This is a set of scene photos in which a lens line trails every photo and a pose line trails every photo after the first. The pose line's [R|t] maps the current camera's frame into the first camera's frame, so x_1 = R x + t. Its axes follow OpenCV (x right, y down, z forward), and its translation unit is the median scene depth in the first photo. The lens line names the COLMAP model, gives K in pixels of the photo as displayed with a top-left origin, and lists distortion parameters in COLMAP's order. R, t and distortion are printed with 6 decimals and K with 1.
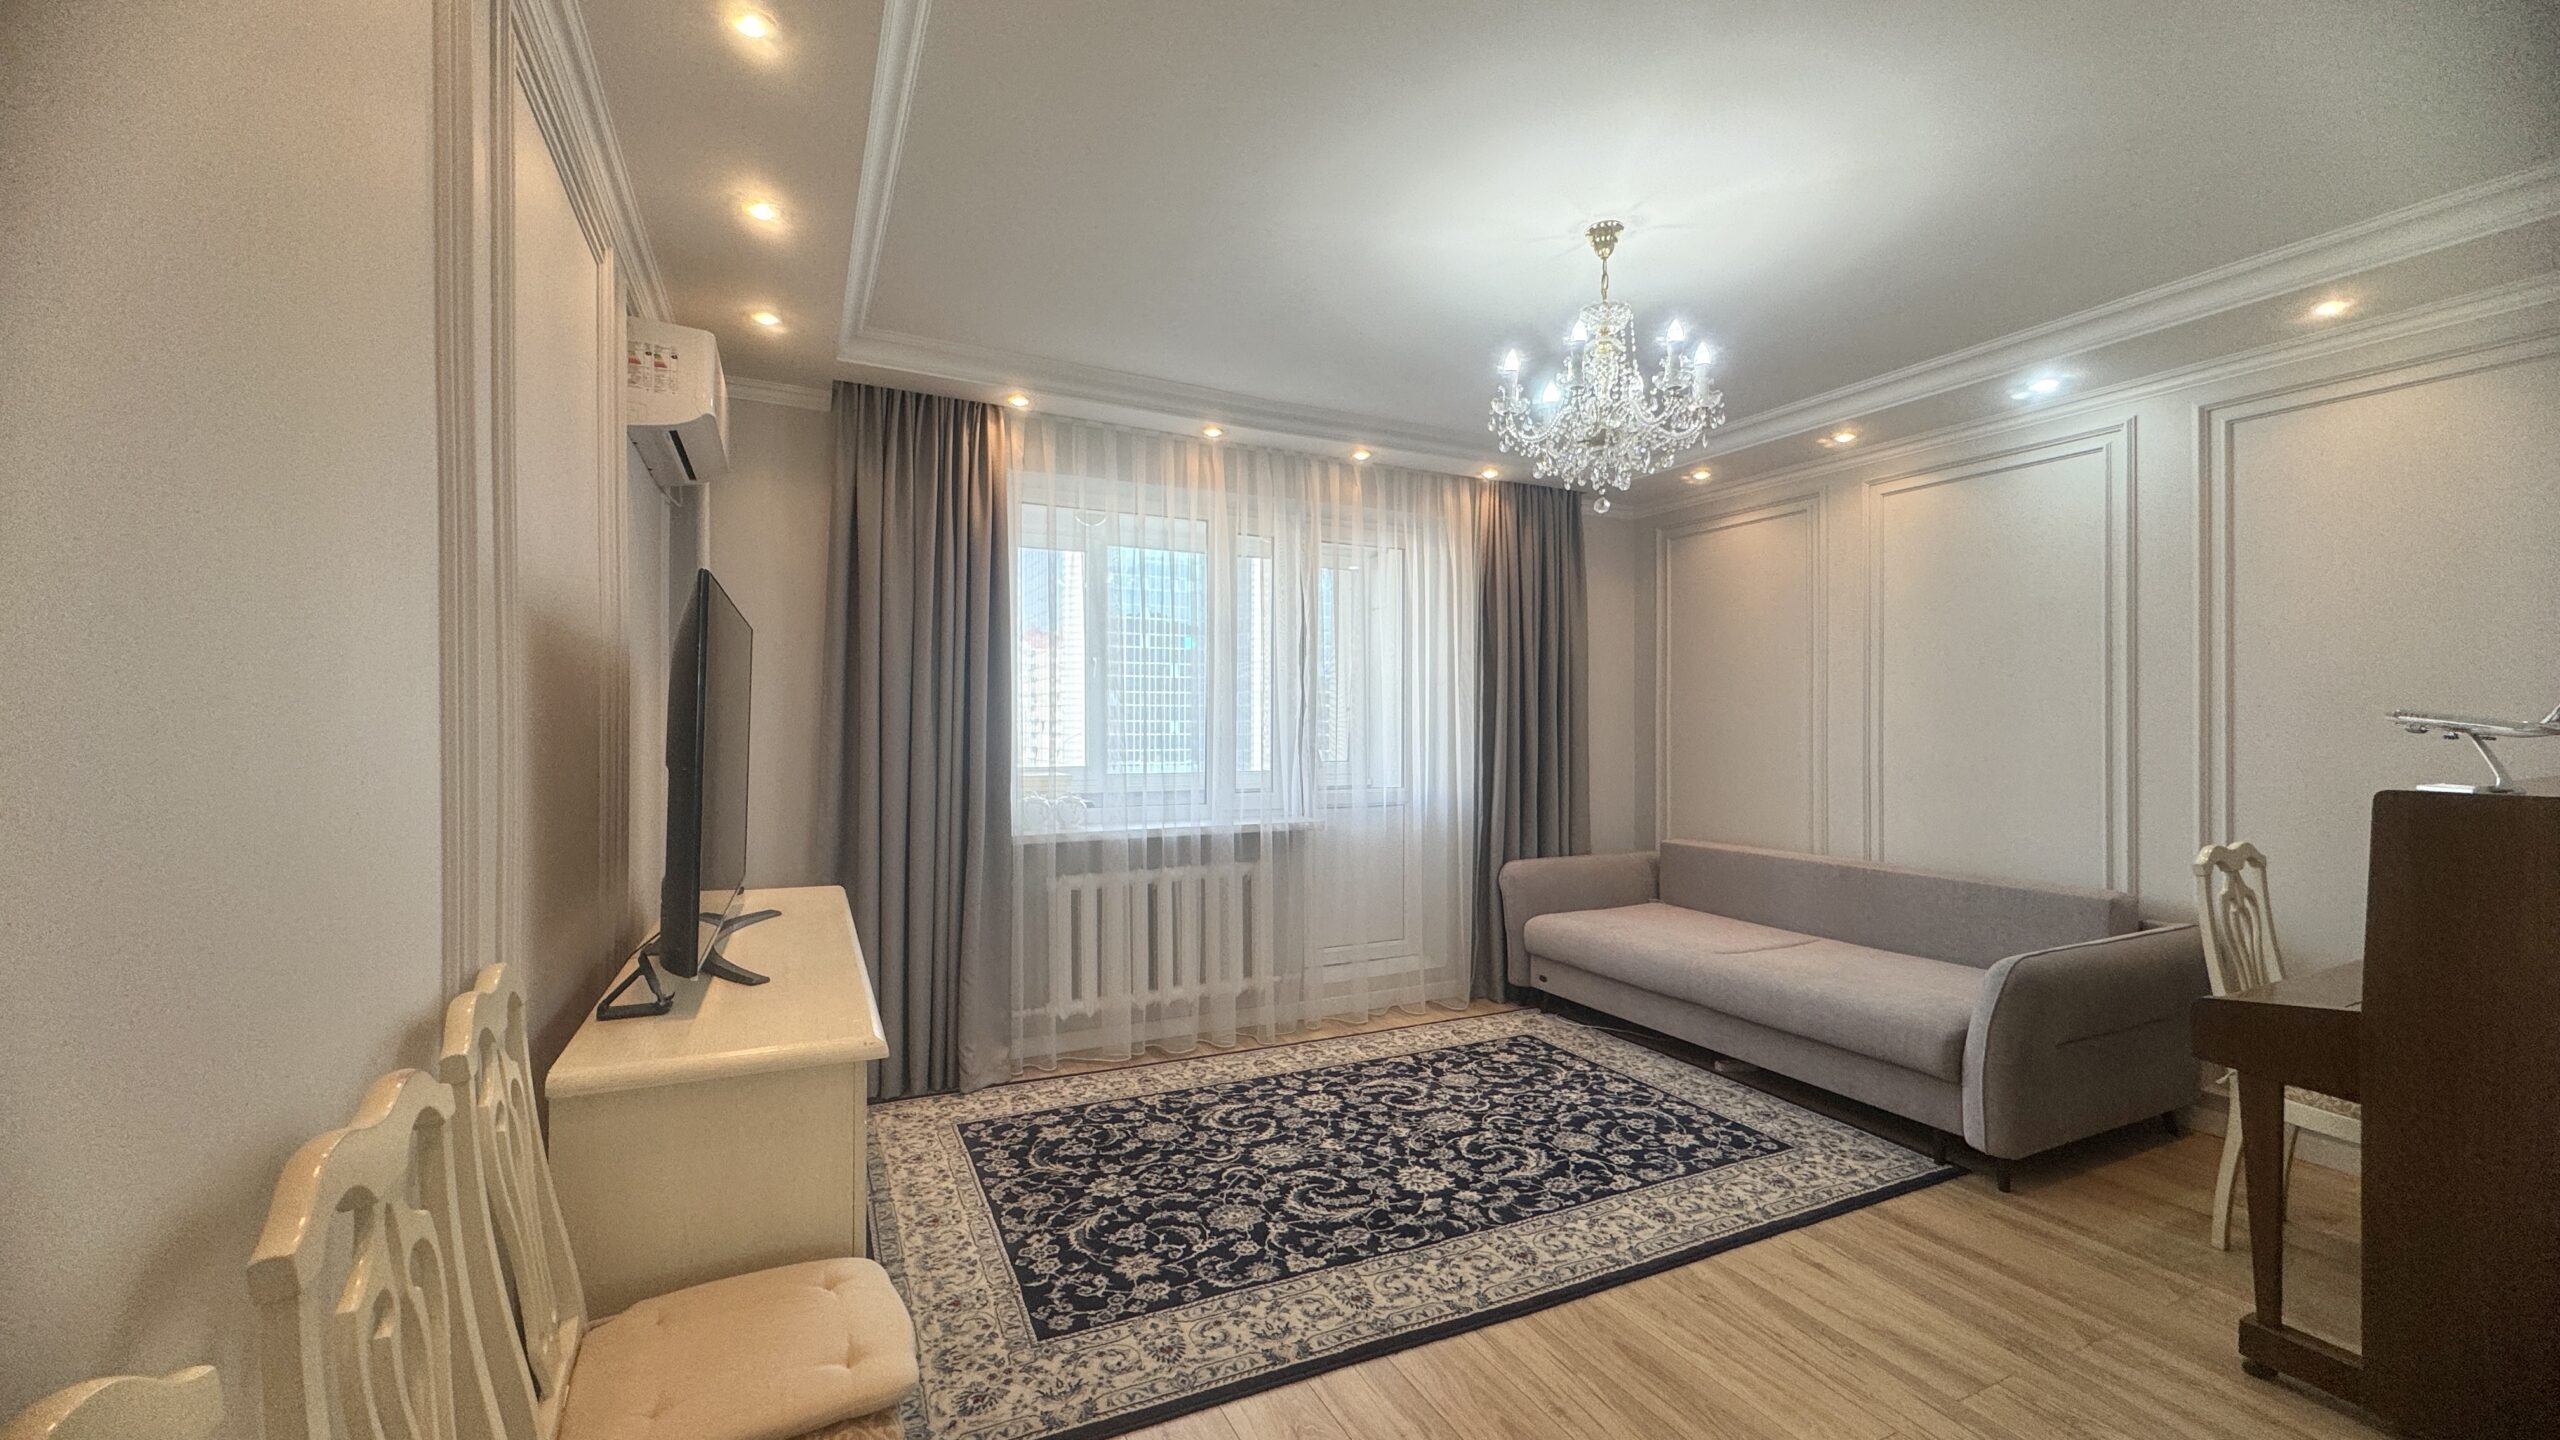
lens RADIAL K [[1018.8, 0, 1279.7], [0, 1018.8, 717.7], [0, 0, 1]] dist [-0.003291, 0.000479]
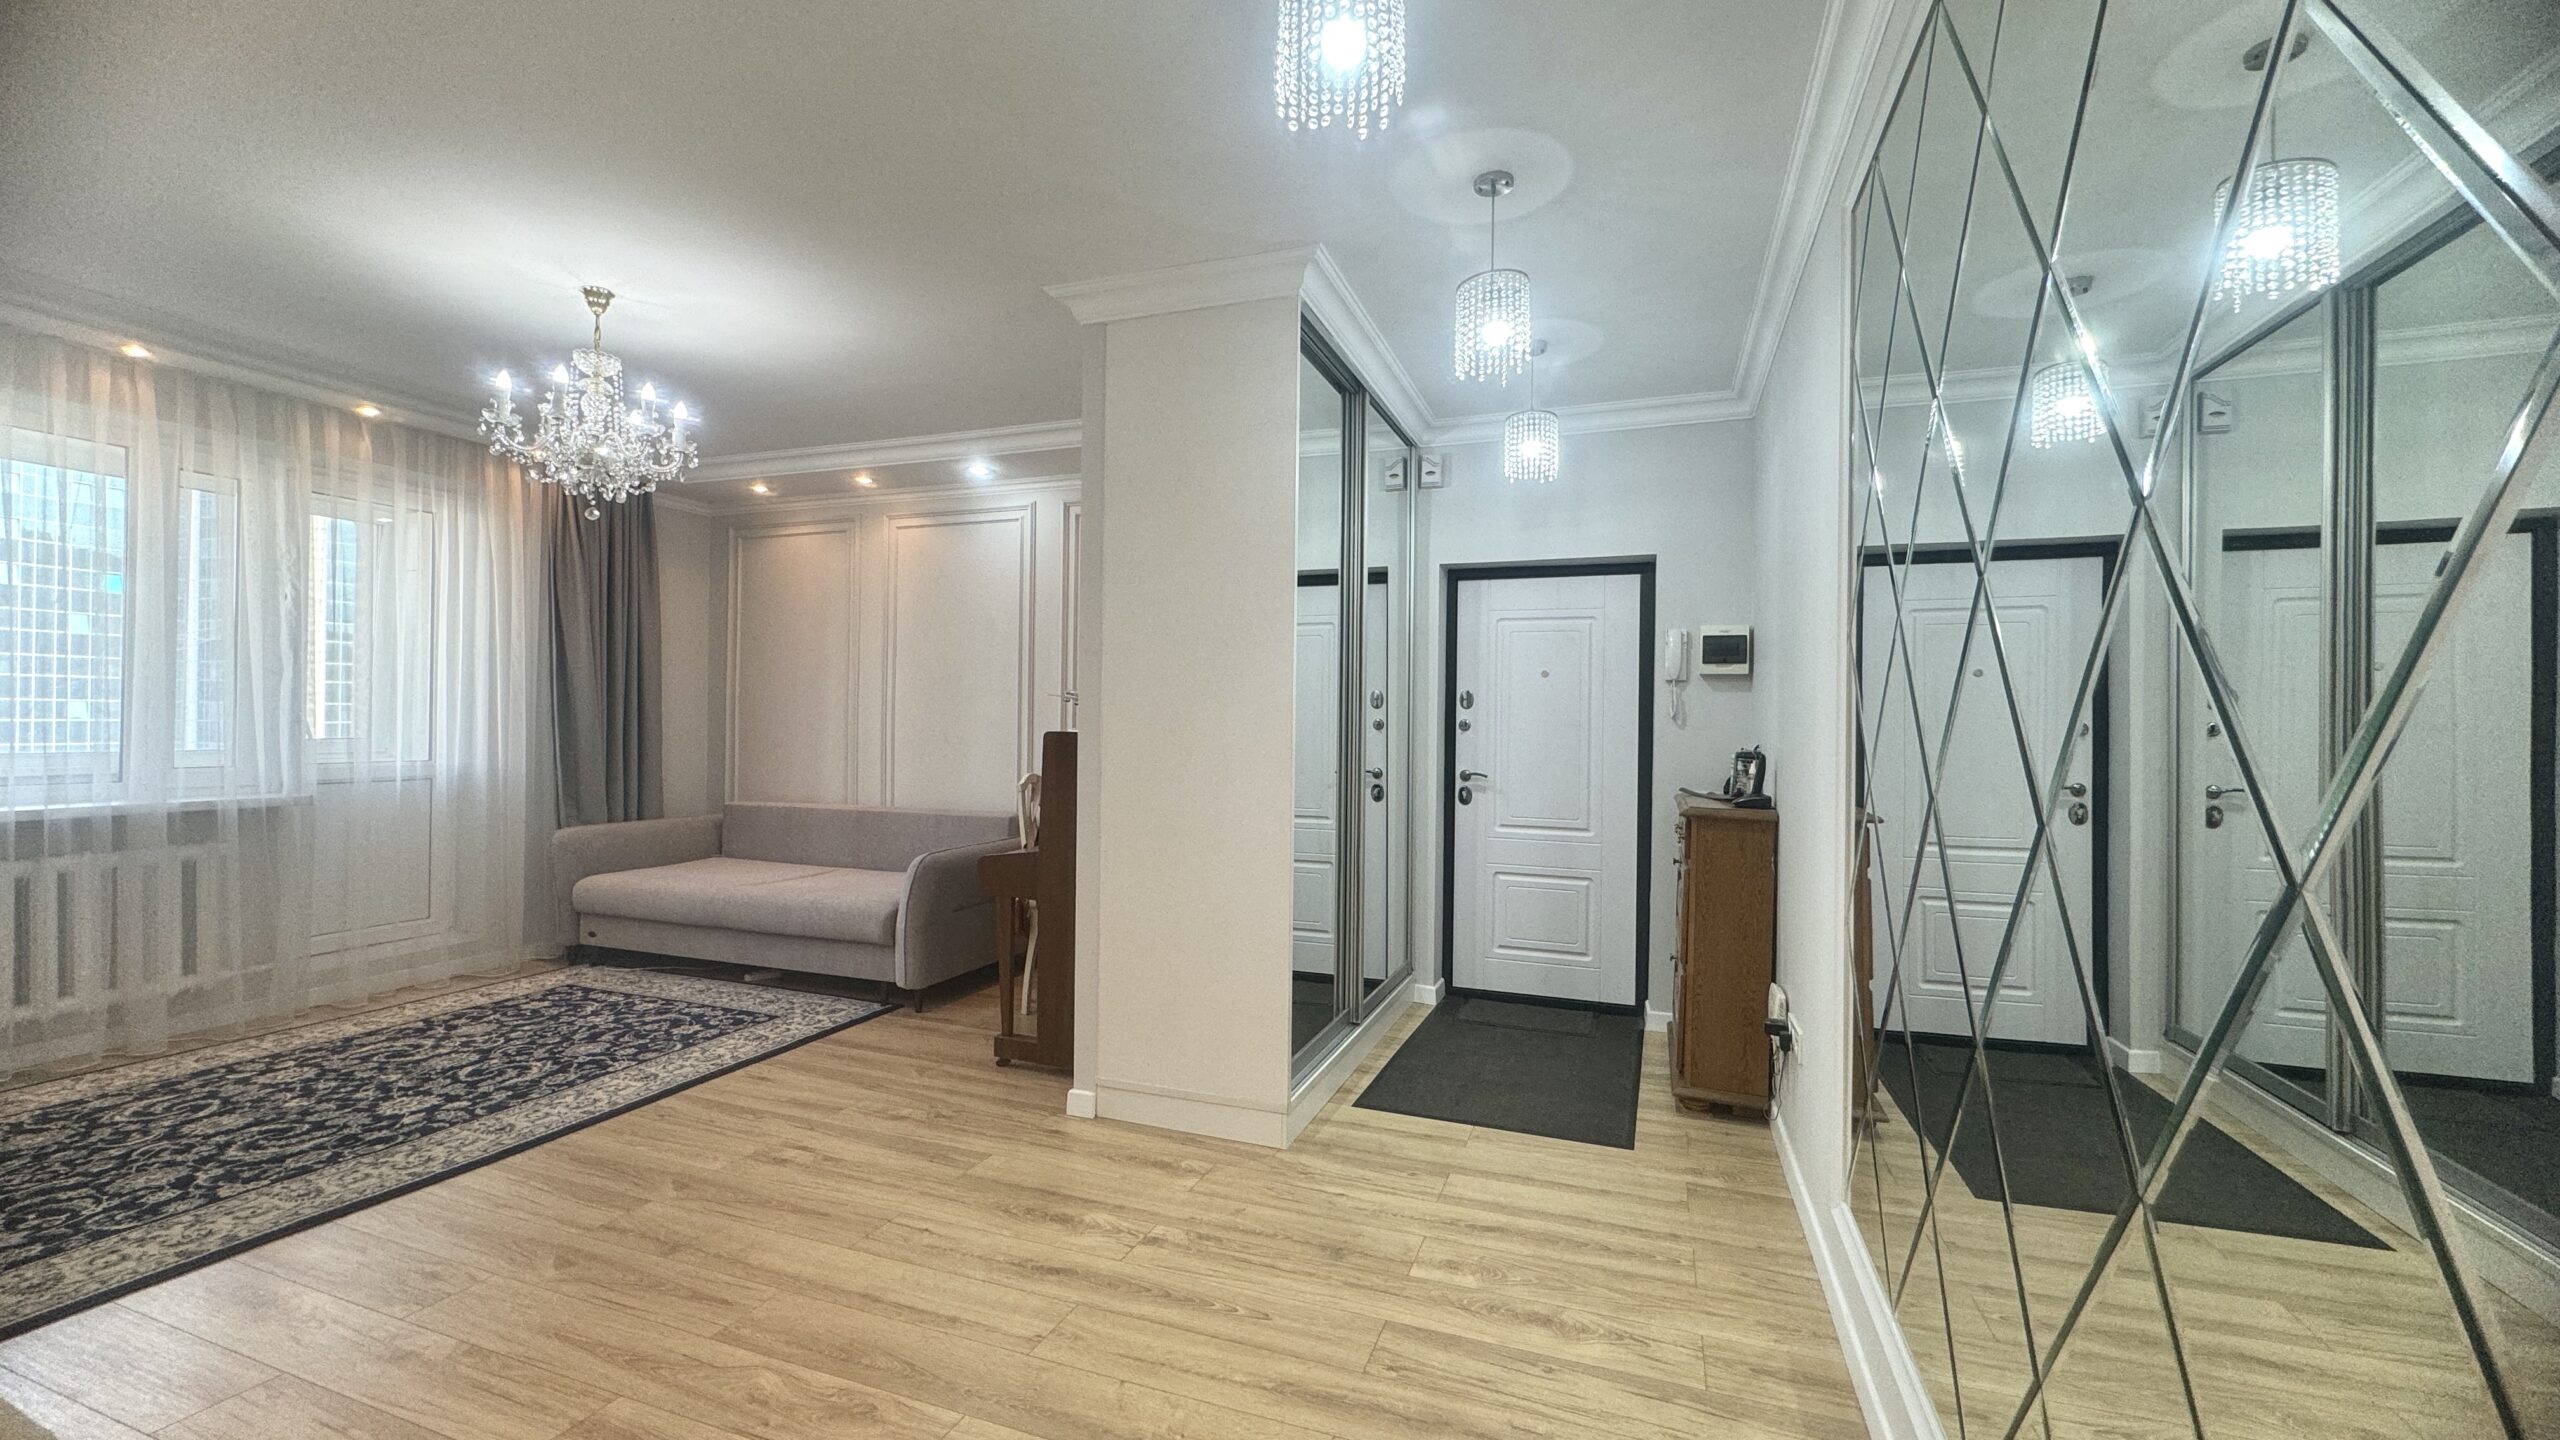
lens RADIAL K [[1018.8, 0, 1279.7], [0, 1018.8, 717.7], [0, 0, 1]] dist [-0.003291, 0.000479]
pose [[0.720577, 0.009119, 0.693315, 0.052763], [-0.015727, 0.999871, 0.003195, 0.019846], [-0.693197, -0.013207, 0.720627, -0.405985]]
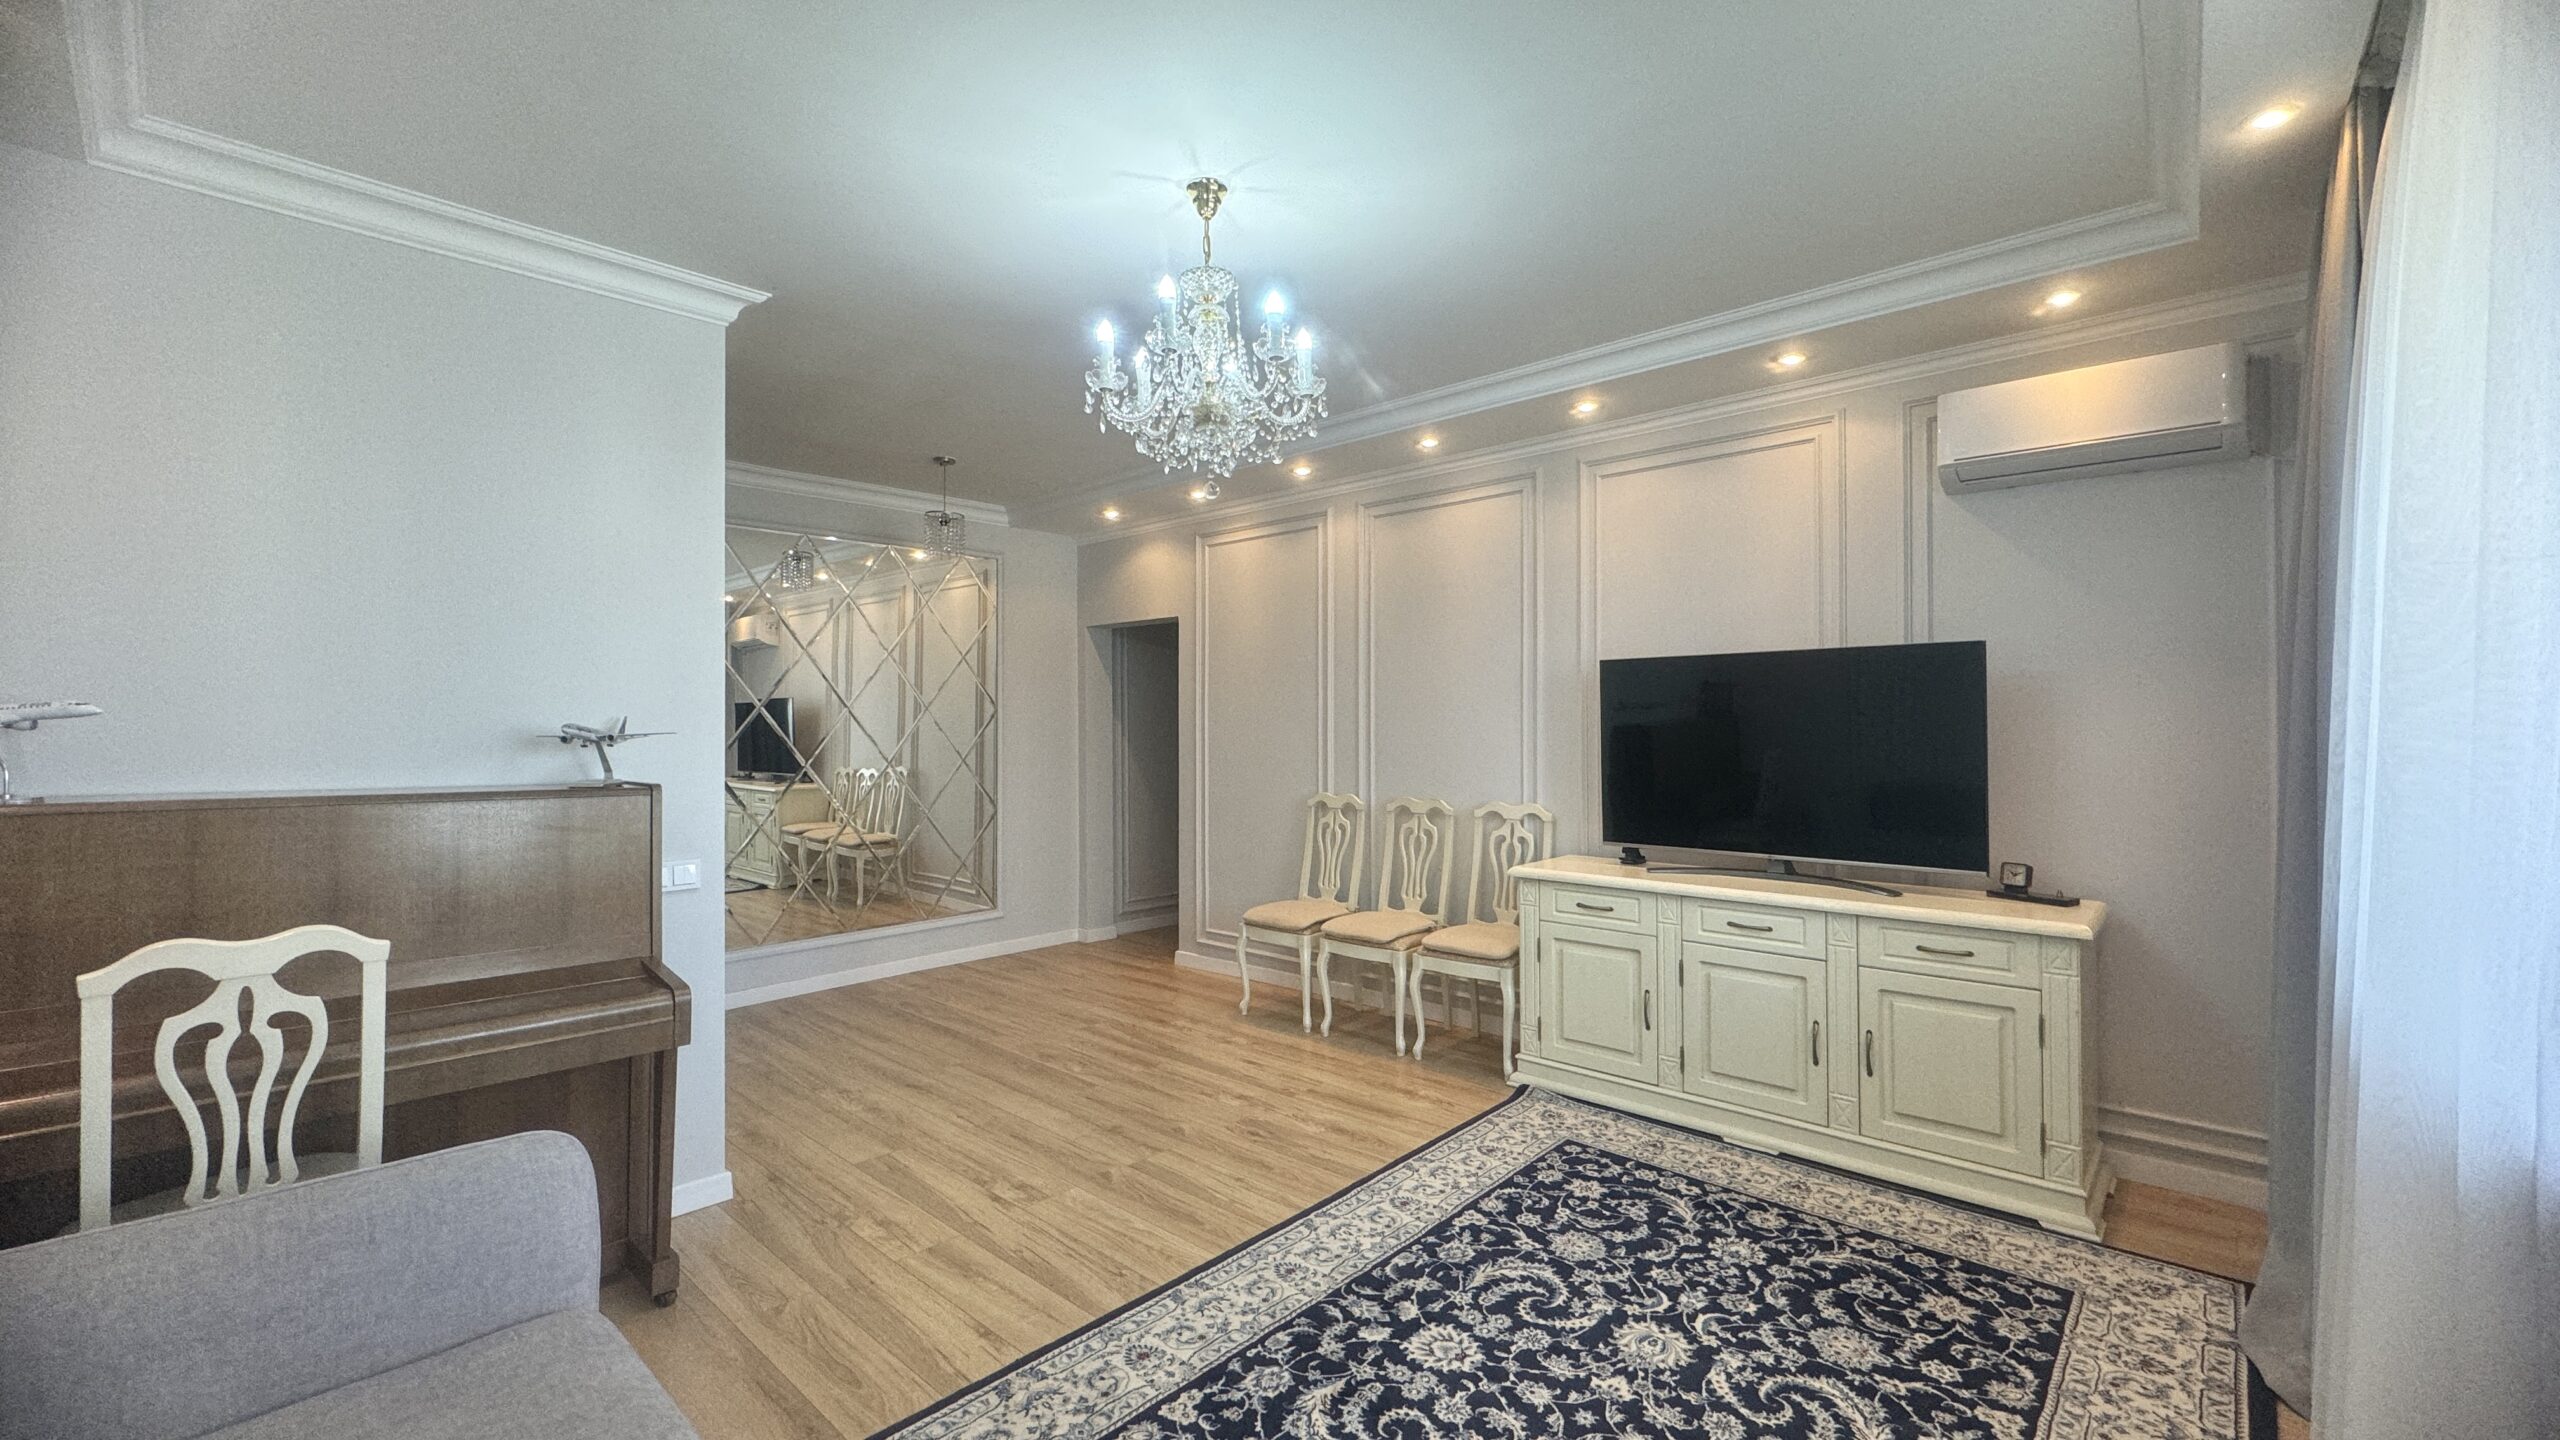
lens RADIAL K [[1018.8, 0, 1279.7], [0, 1018.8, 717.7], [0, 0, 1]] dist [-0.003291, 0.000479]
pose [[-0.930749, -0.001739, -0.365654, 0.498547], [0.004435, 0.999861, -0.016044, 0.005406], [0.365631, -0.016555, -0.930613, 1.573323]]
